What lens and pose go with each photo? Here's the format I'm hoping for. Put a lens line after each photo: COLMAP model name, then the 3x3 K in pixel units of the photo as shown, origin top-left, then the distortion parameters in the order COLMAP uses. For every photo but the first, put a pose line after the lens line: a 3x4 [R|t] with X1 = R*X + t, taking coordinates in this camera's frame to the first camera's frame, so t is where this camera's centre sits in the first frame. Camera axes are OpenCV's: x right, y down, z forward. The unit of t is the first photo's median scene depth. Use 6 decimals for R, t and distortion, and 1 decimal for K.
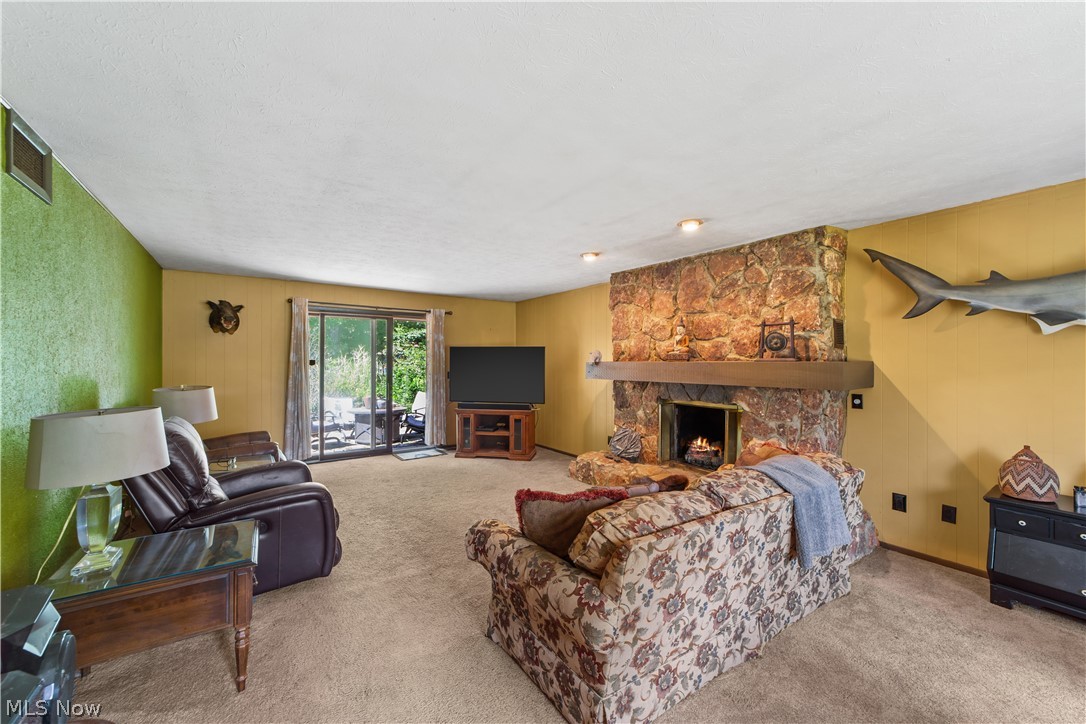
lens RADIAL K [[421.3, 0, 535.0], [0, 421.3, 371.2], [0, 0, 1]] dist [-0.014588, 0.007604]
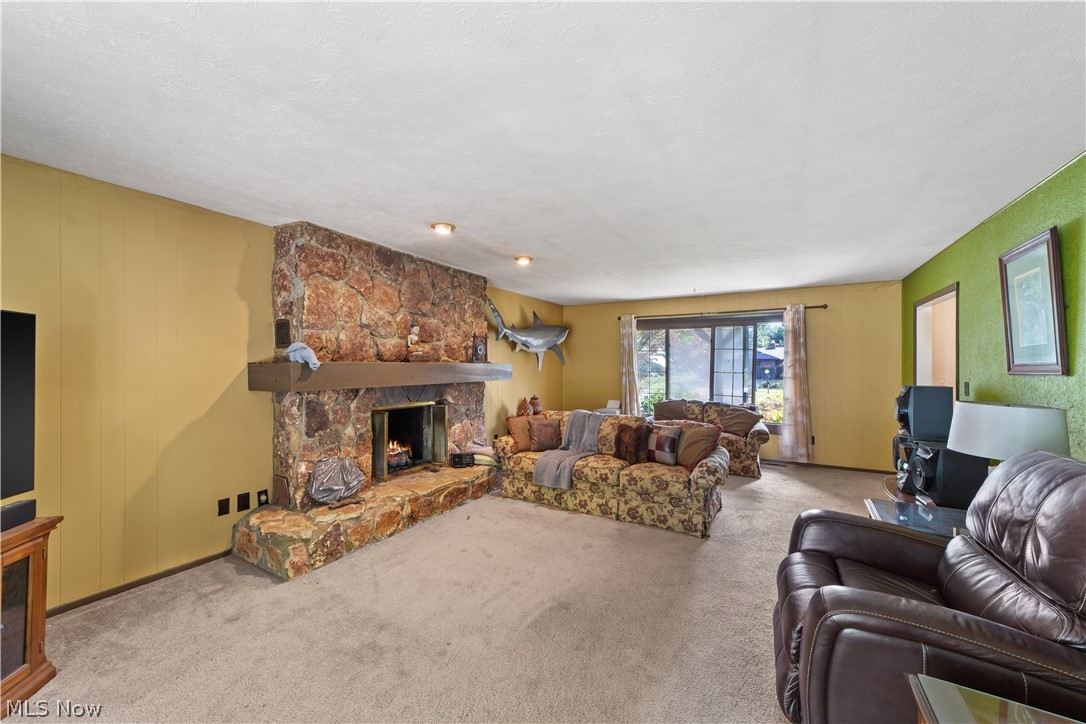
lens RADIAL K [[421.3, 0, 535.0], [0, 421.3, 371.2], [0, 0, 1]] dist [-0.014588, 0.007604]
pose [[-0.409337, -0.022676, 0.912101, -0.612614], [0.009099, 0.999540, 0.028933, -0.027280], [-0.912338, 0.020143, -0.408942, 1.083556]]
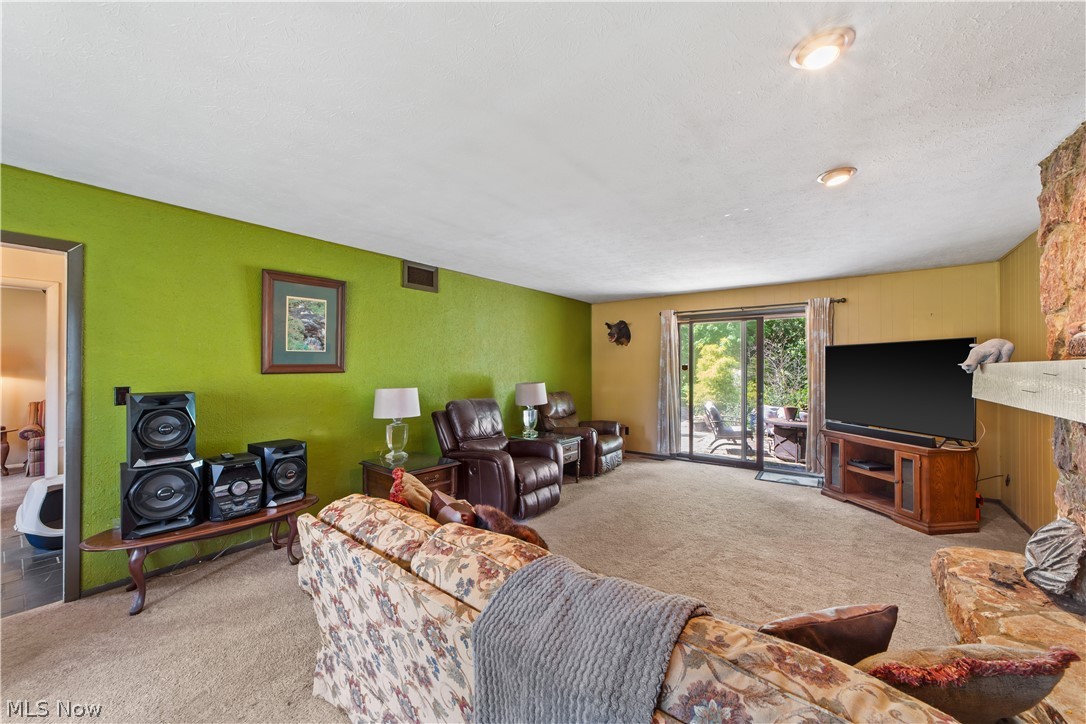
lens RADIAL K [[412.4, 0, 537.3], [0, 412.4, 366.6], [0, 0, 1]] dist [-0.013415, 0.007020]
pose [[0.293989, -0.006729, -0.955785, 0.499765], [-0.021300, 0.999681, -0.013589, 0.000209], [0.955572, 0.024353, 0.293752, 0.421588]]
